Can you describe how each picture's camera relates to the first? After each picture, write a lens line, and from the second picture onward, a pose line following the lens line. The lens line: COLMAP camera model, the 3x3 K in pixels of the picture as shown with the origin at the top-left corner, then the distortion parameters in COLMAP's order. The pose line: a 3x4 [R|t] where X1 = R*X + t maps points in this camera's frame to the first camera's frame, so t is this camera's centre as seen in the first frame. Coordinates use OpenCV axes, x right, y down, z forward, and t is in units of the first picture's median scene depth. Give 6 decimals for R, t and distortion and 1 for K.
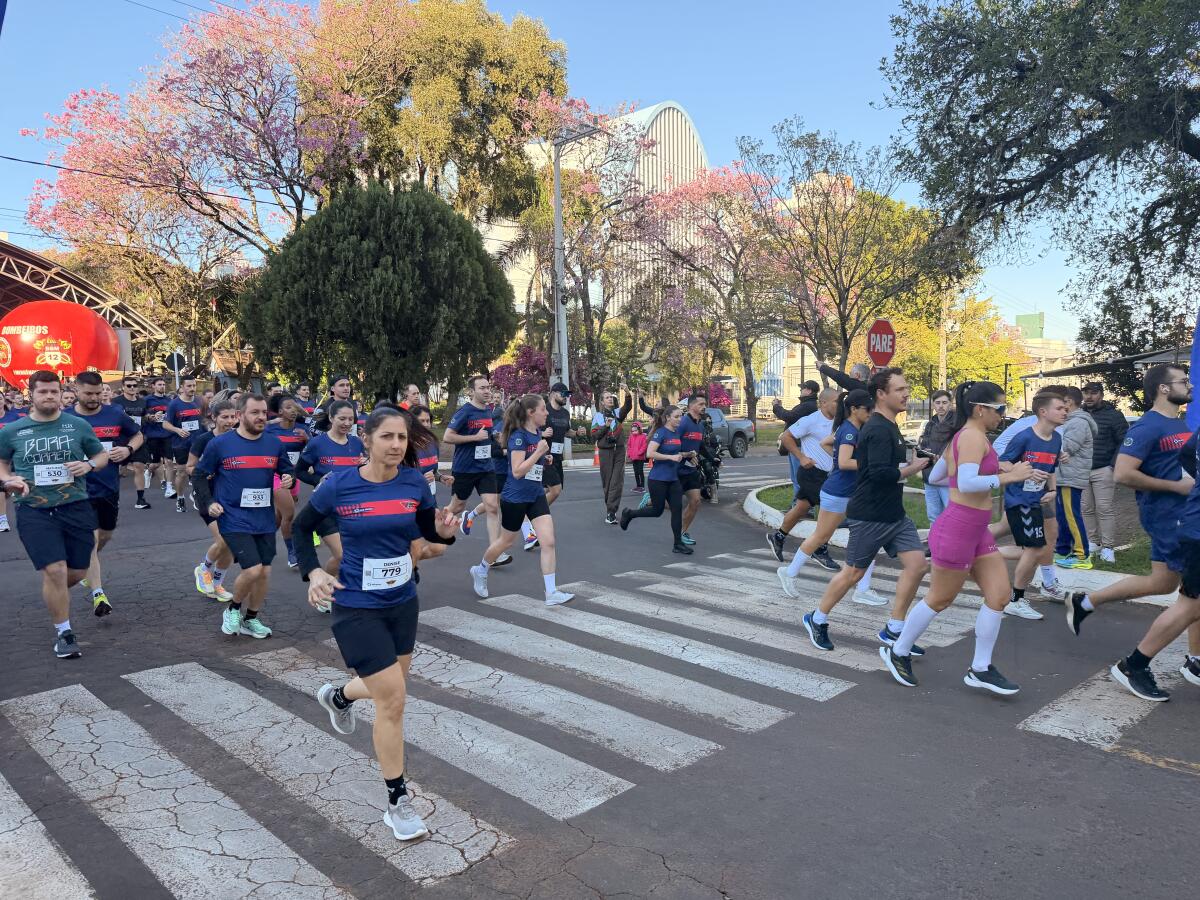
lens RADIAL K [[839.8, 0, 592.3], [0, 839.8, 453.5], [0, 0, 1]] dist [0.049896, -0.052021]
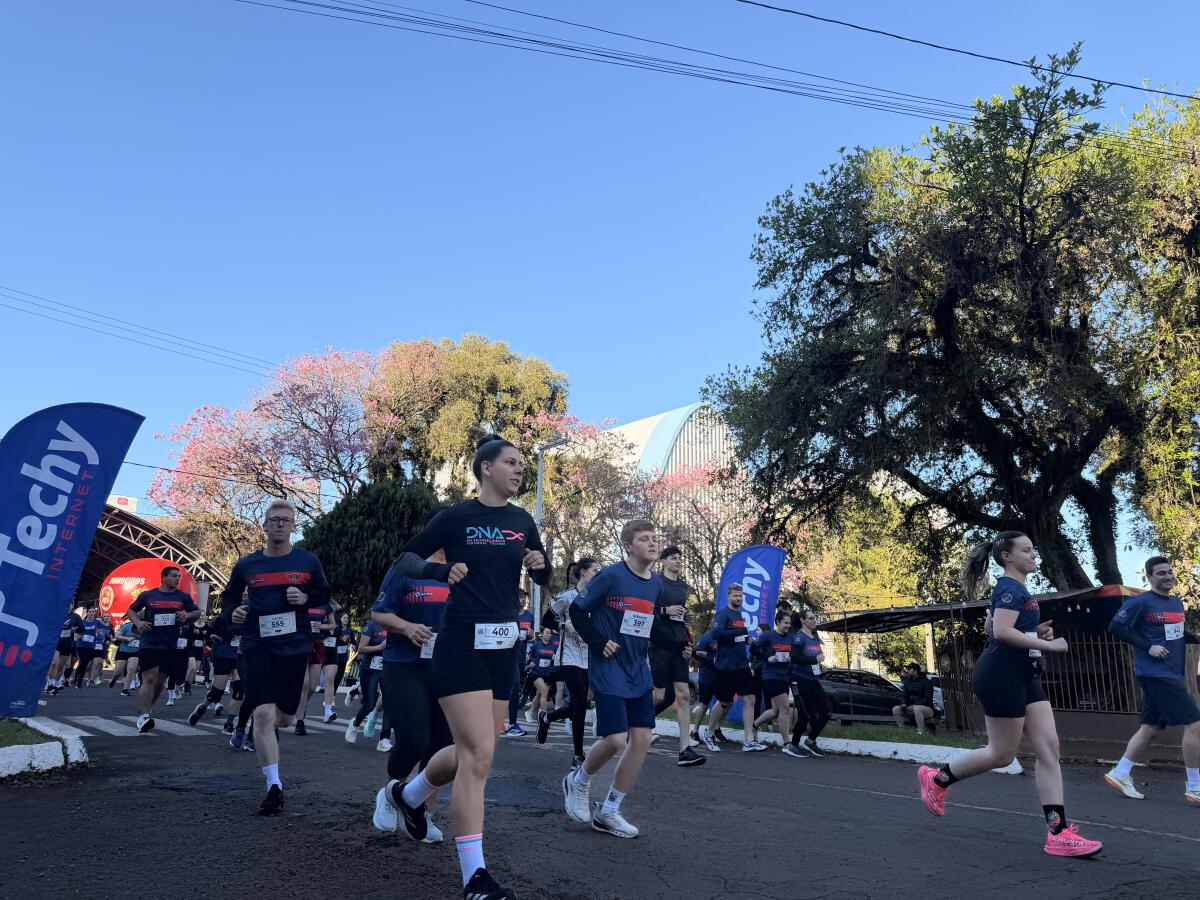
lens RADIAL K [[837.3, 0, 601.5], [0, 837.3, 454.8], [0, 0, 1]] dist [0.066877, -0.080496]
pose [[0.995864, 0.015762, -0.089478, 0.147016], [-0.042864, 0.949853, -0.309745, 0.037607], [0.080108, 0.312299, 0.946600, -0.198329]]
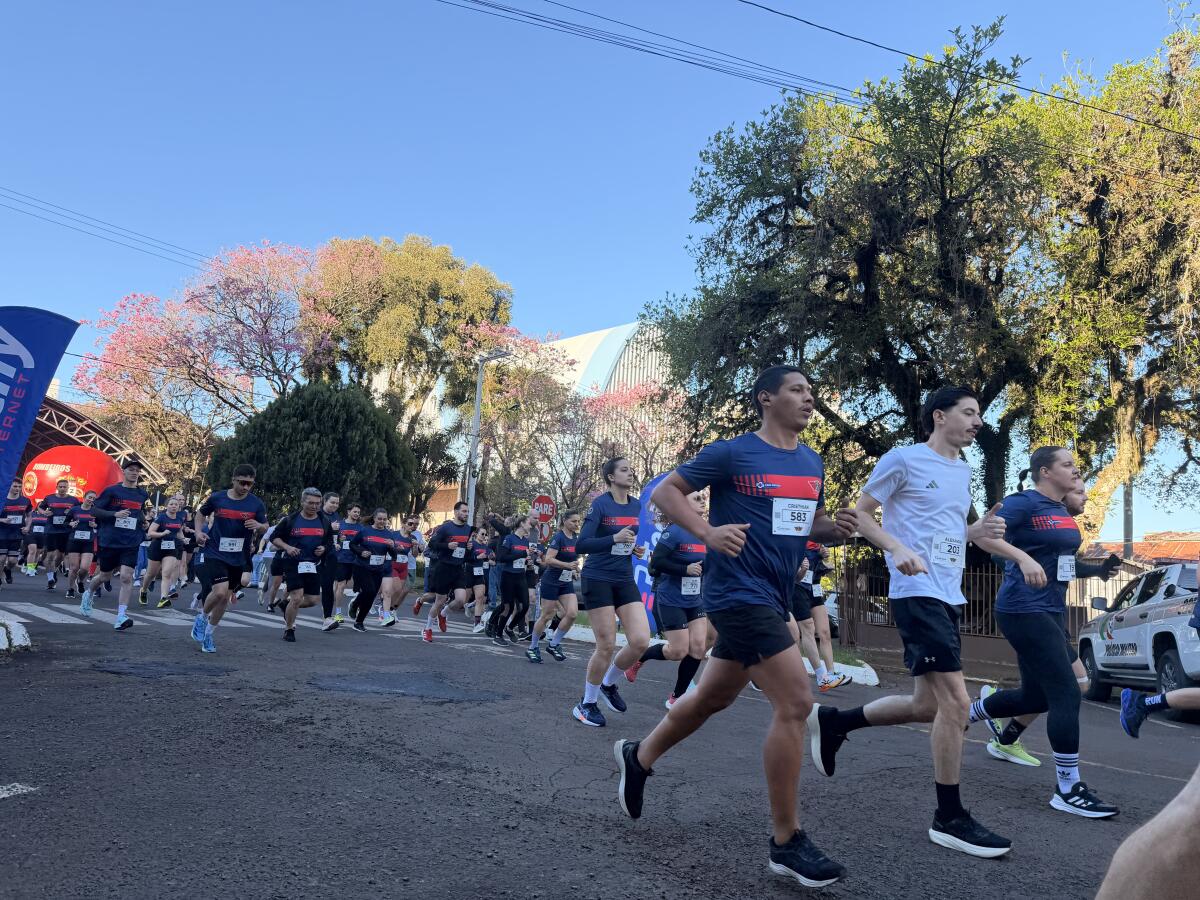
lens RADIAL K [[837.3, 0, 601.5], [0, 837.3, 454.8], [0, 0, 1]] dist [0.066877, -0.080496]
pose [[0.996800, 0.078110, -0.016993, 0.156382], [-0.079937, 0.973991, -0.212017, 0.036222], [-0.000009, 0.212697, 0.977118, -0.220389]]
